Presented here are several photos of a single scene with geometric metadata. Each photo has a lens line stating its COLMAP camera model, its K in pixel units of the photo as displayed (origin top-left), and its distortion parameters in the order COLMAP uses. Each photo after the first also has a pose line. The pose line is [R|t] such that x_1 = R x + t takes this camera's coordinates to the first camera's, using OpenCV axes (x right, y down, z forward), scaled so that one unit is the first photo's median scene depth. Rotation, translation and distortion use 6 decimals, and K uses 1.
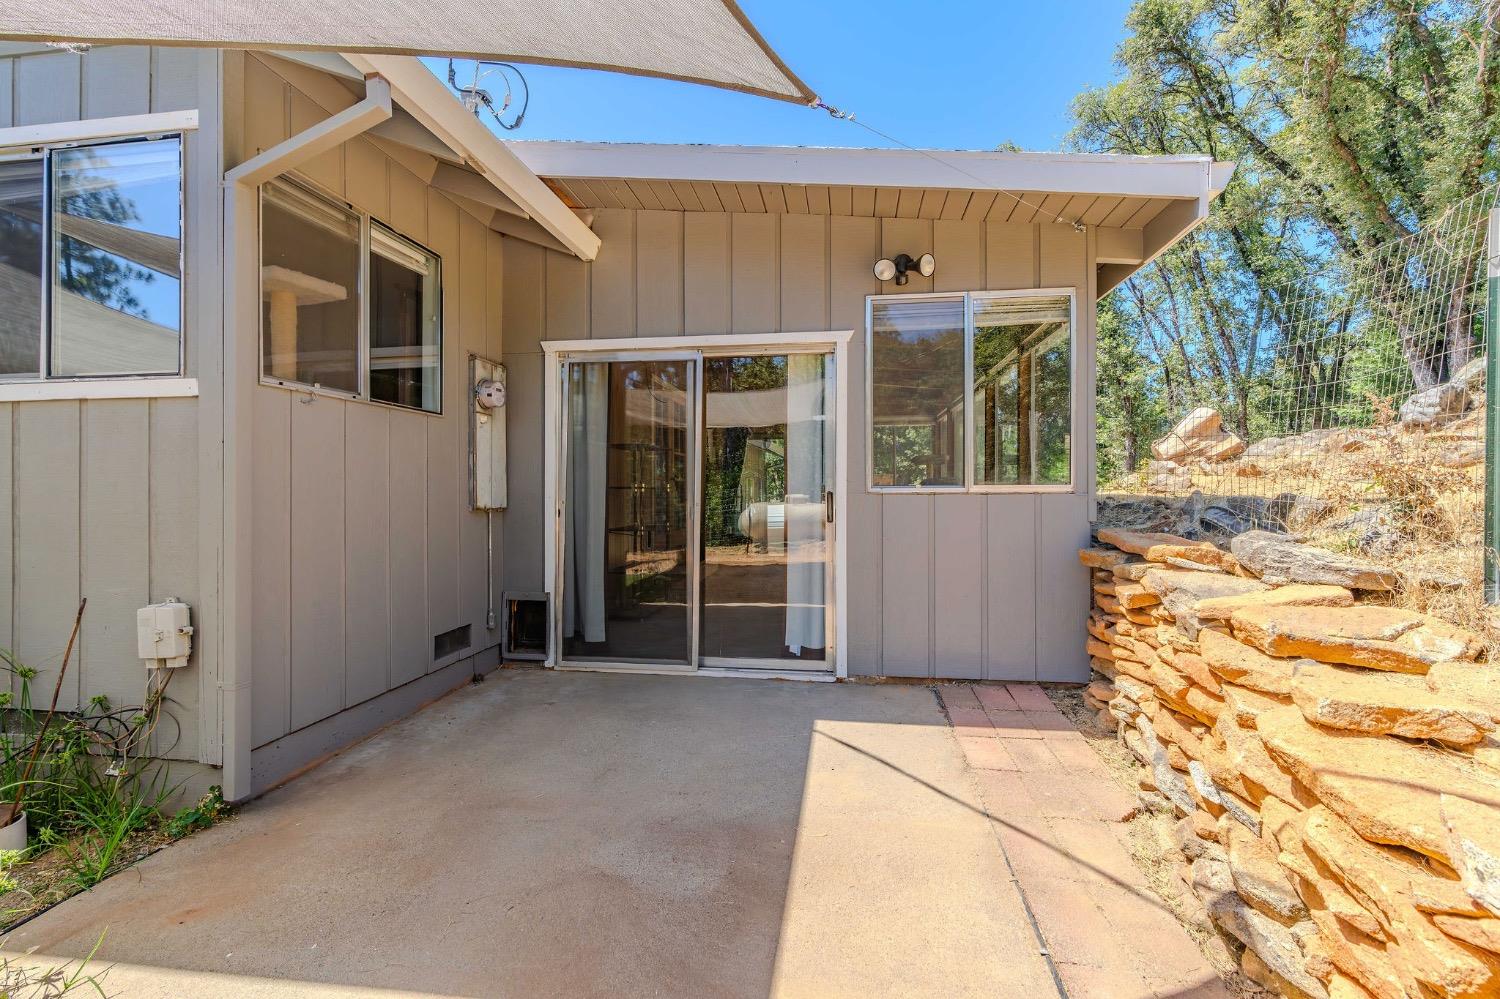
lens RADIAL K [[683.6, 0, 748.1], [0, 683.6, 506.4], [0, 0, 1]] dist [-0.006608, 0.001635]
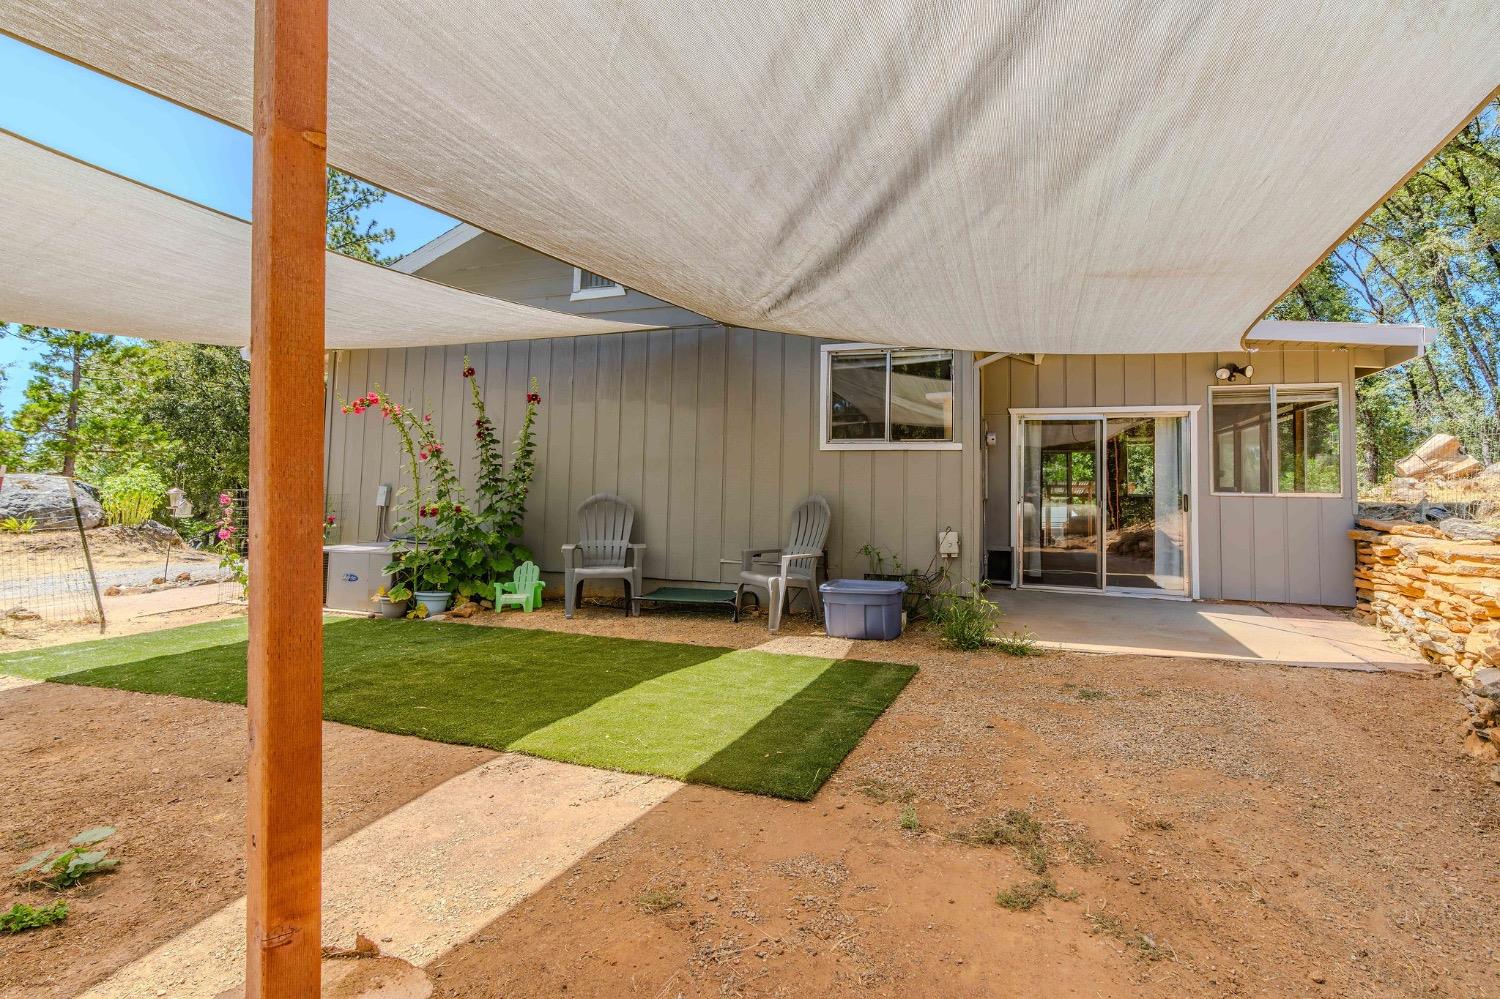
lens RADIAL K [[691.1, 0, 787.3], [0, 691.1, 468.3], [0, 0, 1]] dist [0.000047, -0.000149]
pose [[0.981889, 0.014747, -0.188884, -0.583193], [-0.025806, 0.998084, -0.056226, 0.039844], [0.187693, 0.060082, 0.980388, -1.001963]]
